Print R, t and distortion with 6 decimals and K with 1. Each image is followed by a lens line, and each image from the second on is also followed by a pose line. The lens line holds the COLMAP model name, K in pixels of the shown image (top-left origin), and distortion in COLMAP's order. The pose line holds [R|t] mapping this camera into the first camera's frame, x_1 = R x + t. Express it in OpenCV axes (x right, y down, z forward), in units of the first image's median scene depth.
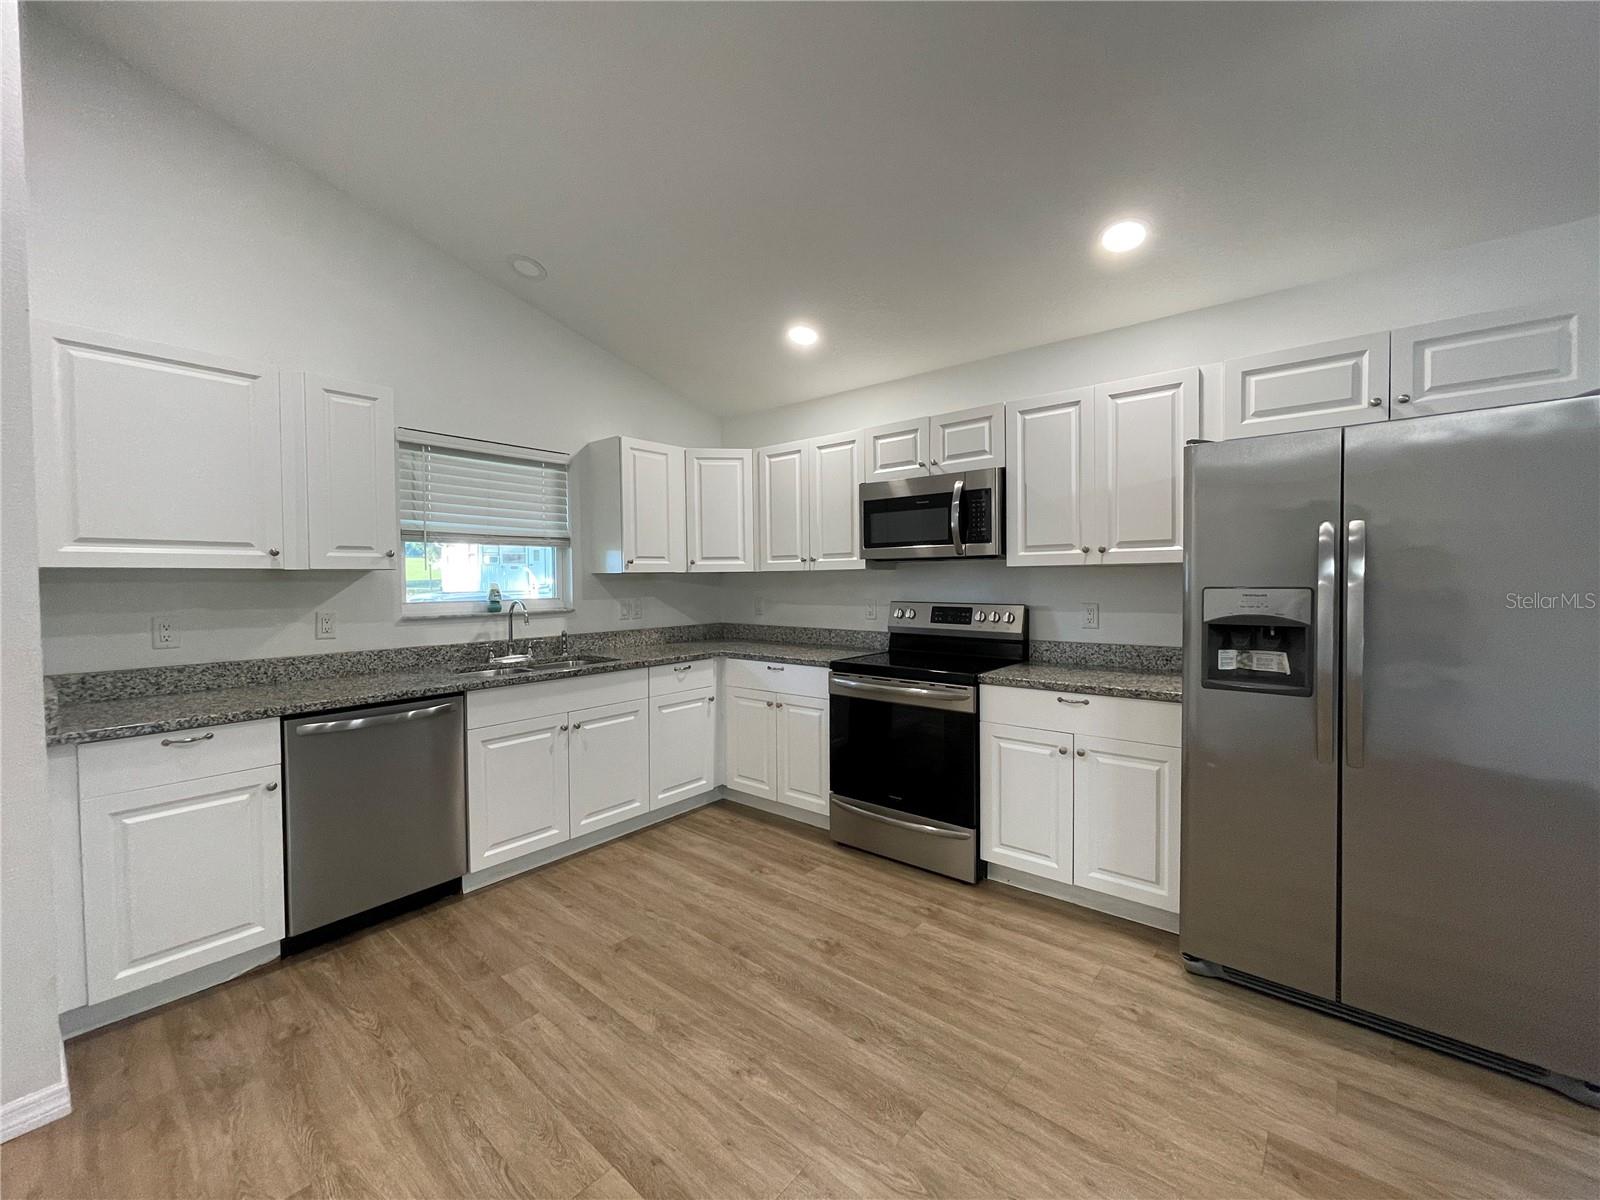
lens RADIAL K [[642.7, 0, 791.2], [0, 642.7, 592.2], [0, 0, 1]] dist [-0.002133, -0.000676]
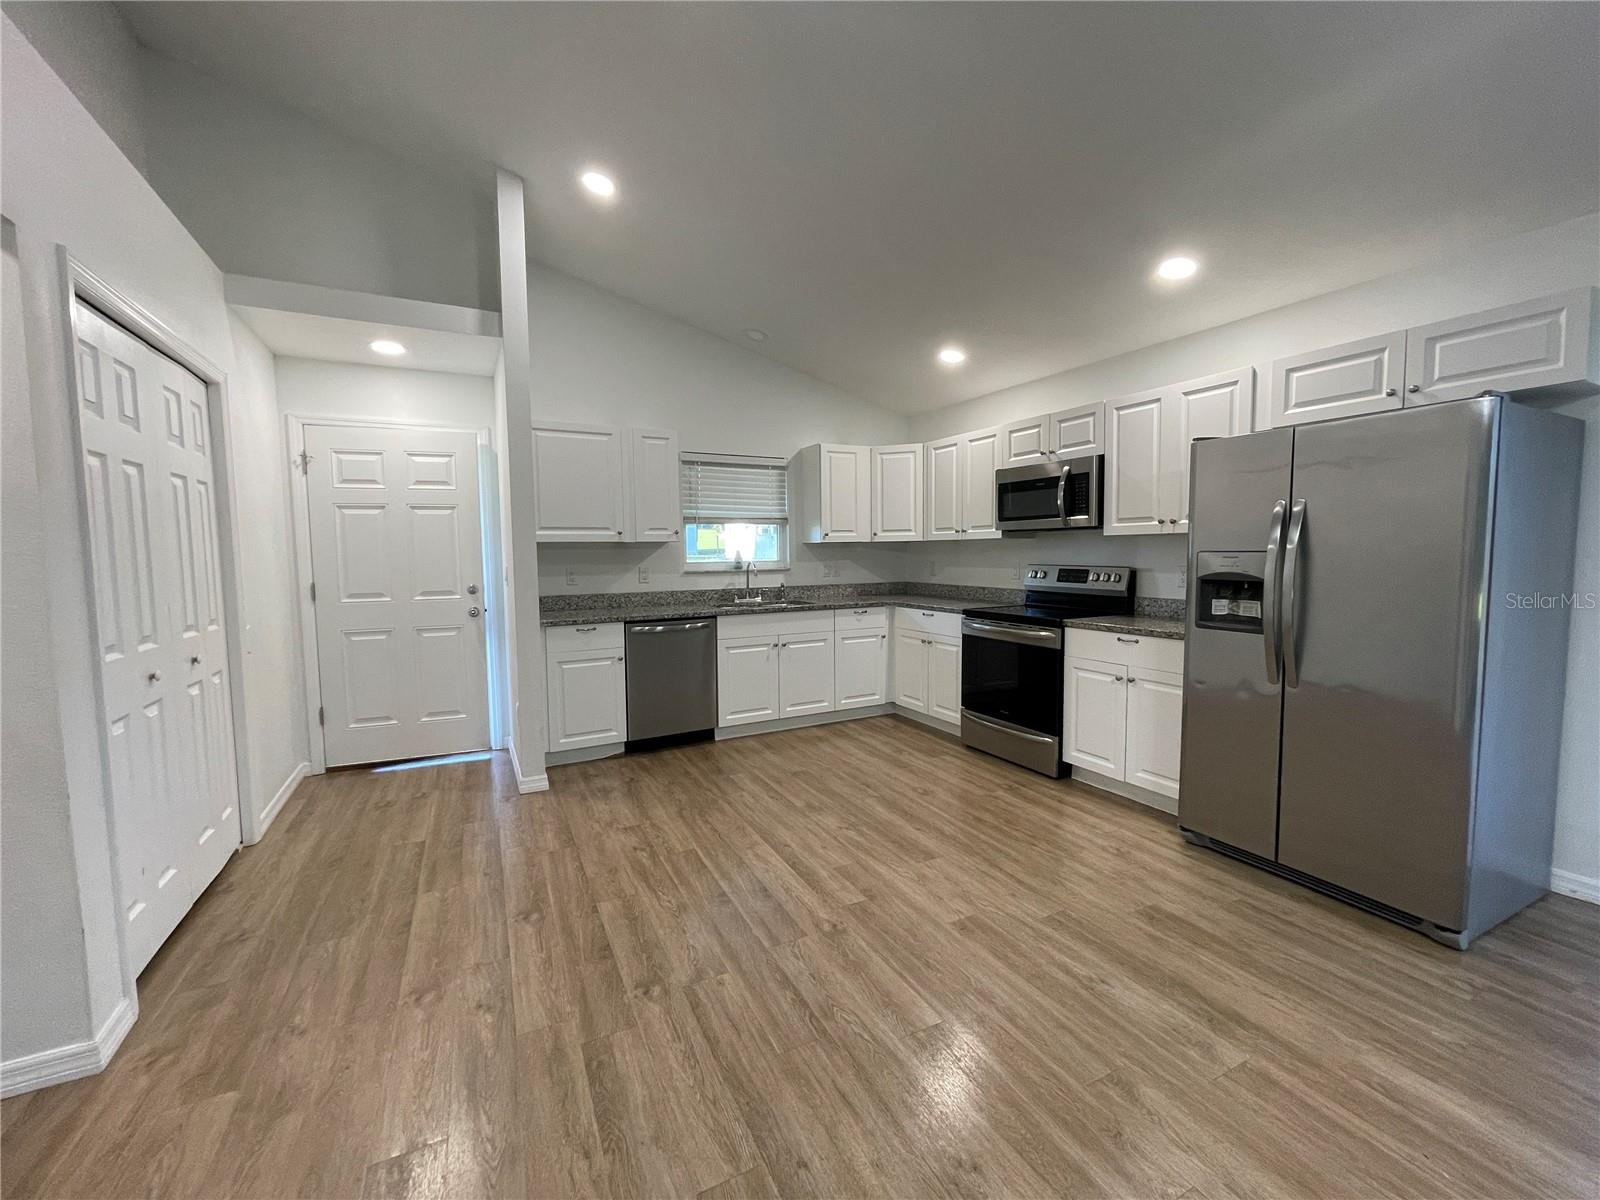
lens RADIAL K [[642.7, 0, 794.4], [0, 642.7, 592.4], [0, 0, 1]] dist [-0.002133, -0.000676]
pose [[0.921934, 0.023782, -0.386616, 0.317642], [-0.004544, 0.998709, 0.050596, 0.011173], [0.387320, -0.044890, 0.920852, -0.438390]]
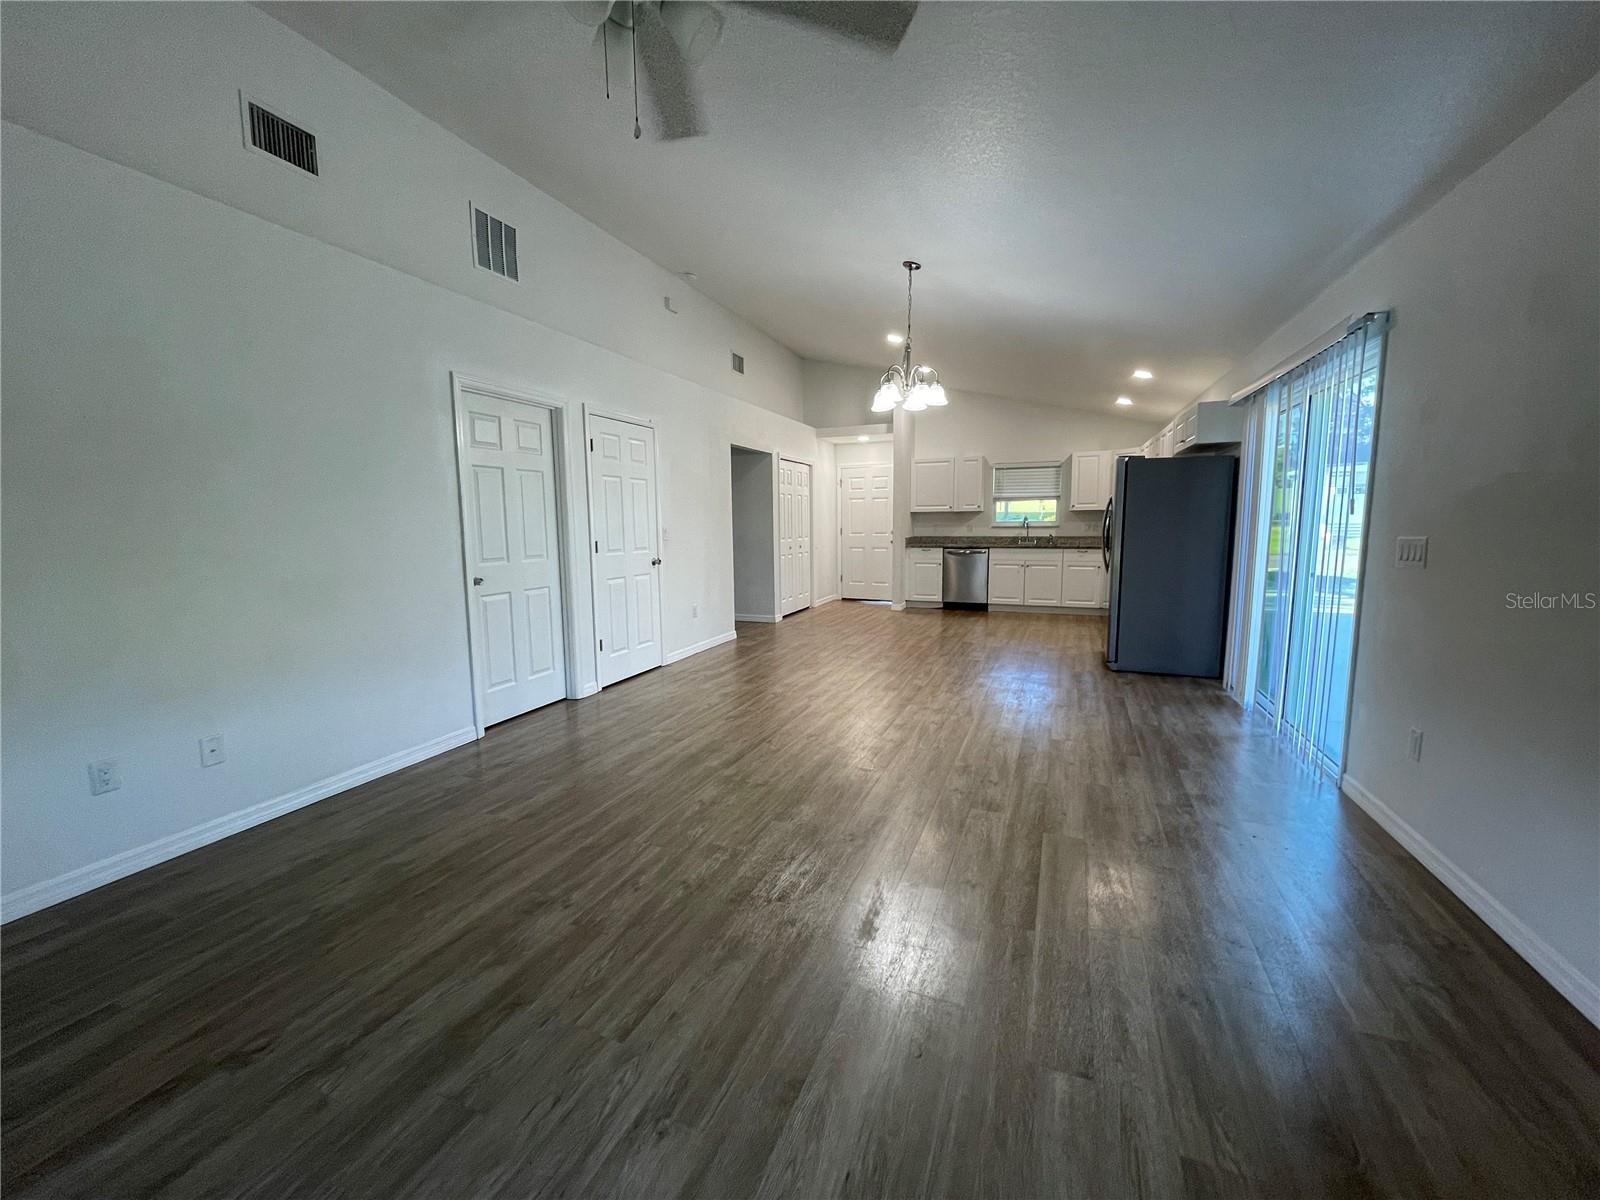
lens RADIAL K [[642.7, 0, 793.5], [0, 642.7, 600.6], [0, 0, 1]] dist [-0.002133, -0.000676]
pose [[0.310465, 0.127066, -0.942054, 2.422479], [-0.011516, 0.991456, 0.129935, 0.004450], [0.950515, -0.029492, 0.309276, -1.028965]]
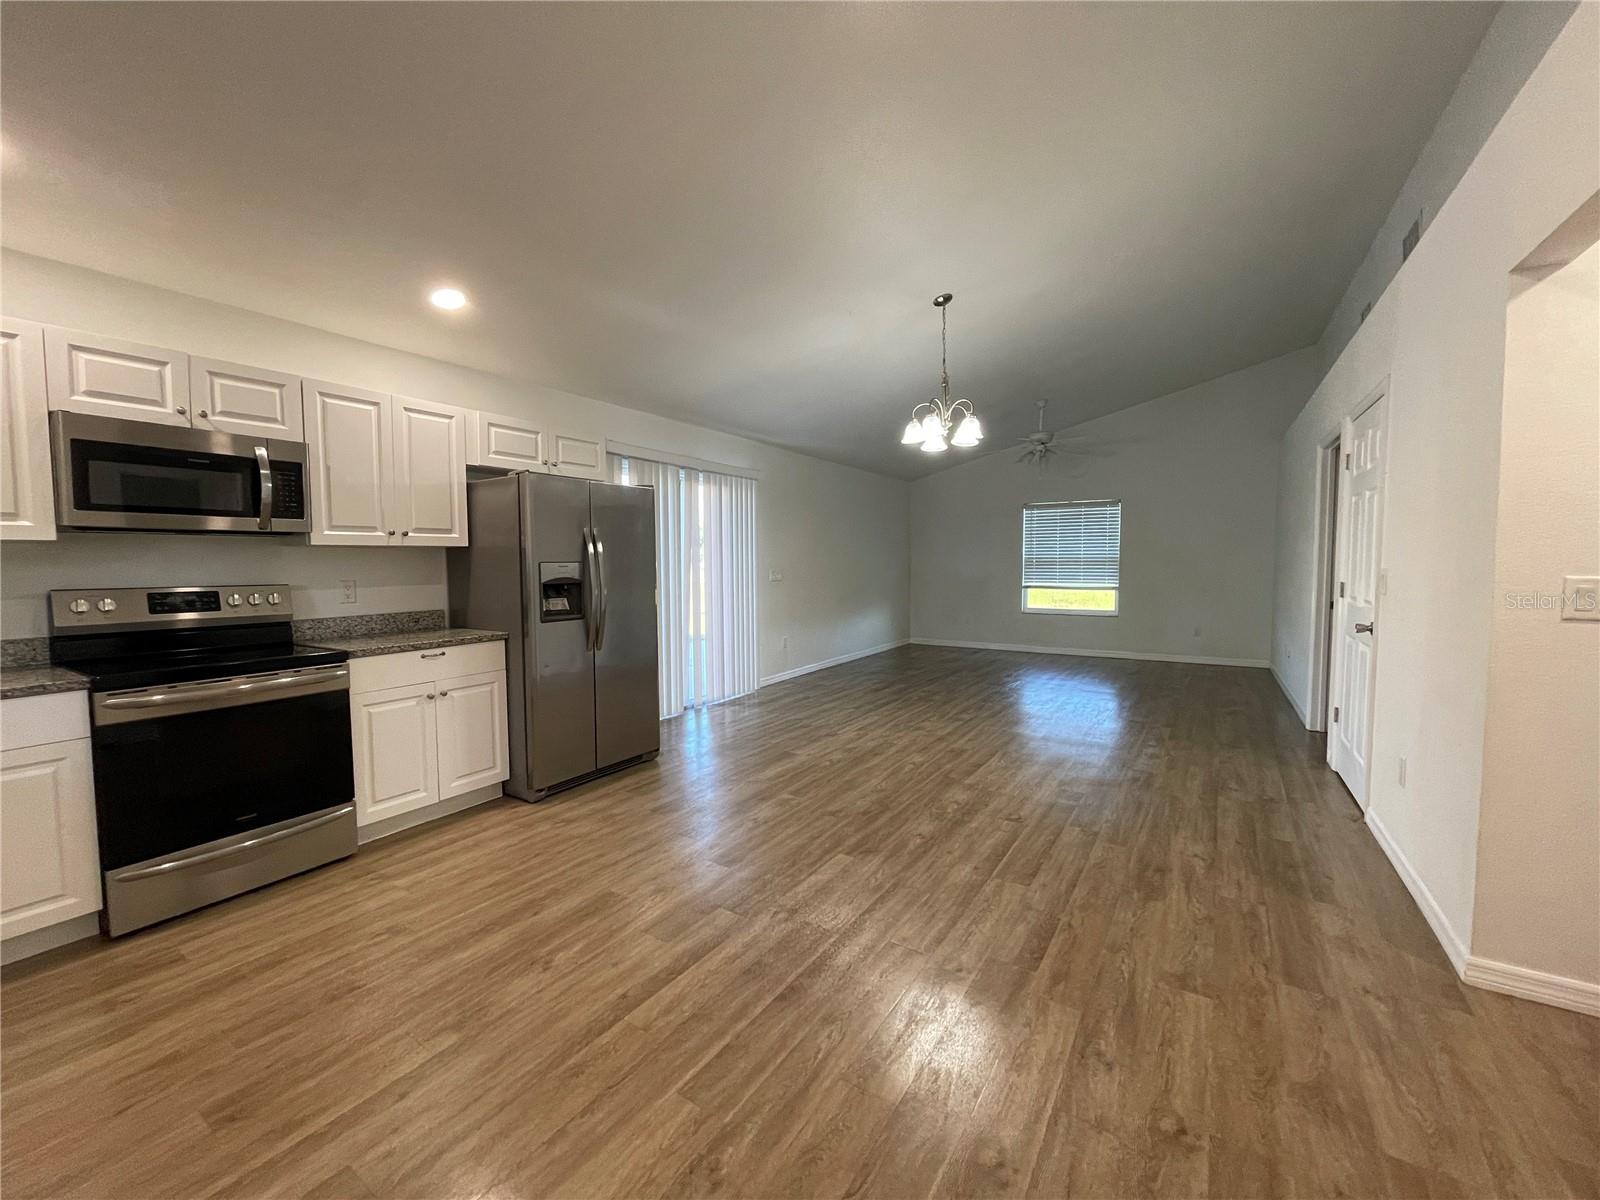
lens RADIAL K [[642.7, 0, 788.7], [0, 642.7, 593.9], [0, 0, 1]] dist [-0.002133, -0.000676]
pose [[-0.118678, -0.042149, 0.992038, -0.871885], [0.028034, 0.998558, 0.045780, 0.013520], [-0.992537, 0.033244, -0.117326, 0.459266]]
